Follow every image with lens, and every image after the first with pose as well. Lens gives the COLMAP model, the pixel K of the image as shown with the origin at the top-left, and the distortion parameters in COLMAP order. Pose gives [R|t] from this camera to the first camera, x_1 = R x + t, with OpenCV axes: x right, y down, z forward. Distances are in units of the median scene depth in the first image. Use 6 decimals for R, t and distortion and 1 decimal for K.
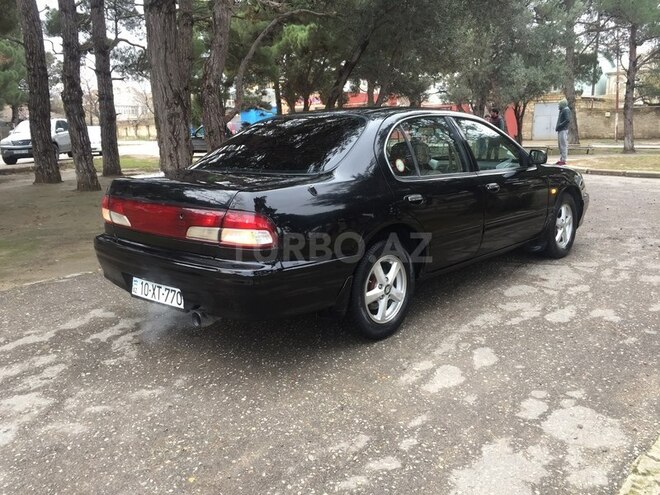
lens RADIAL K [[558.6, 0, 326.8], [0, 558.6, 248.9], [0, 0, 1]] dist [0.064893, -0.070441]
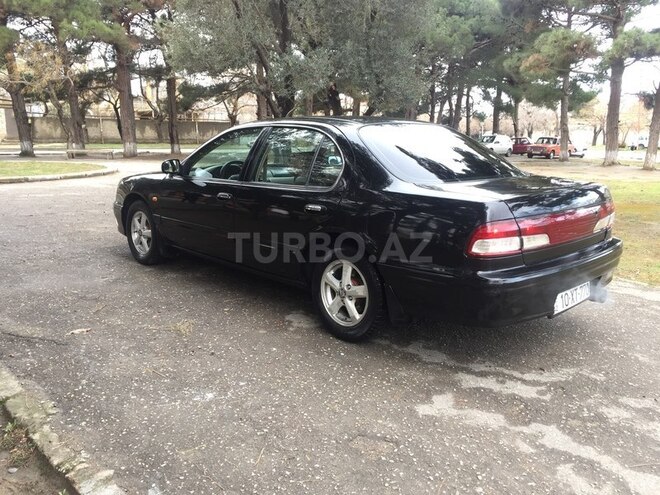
lens RADIAL K [[558.6, 0, 326.3], [0, 558.6, 243.6], [0, 0, 1]] dist [0.064893, -0.070441]
pose [[0.077799, -0.172979, 0.981848, -1.407519], [0.187538, 0.969791, 0.155995, -0.279003], [-0.979171, 0.171998, 0.107888, 1.376355]]
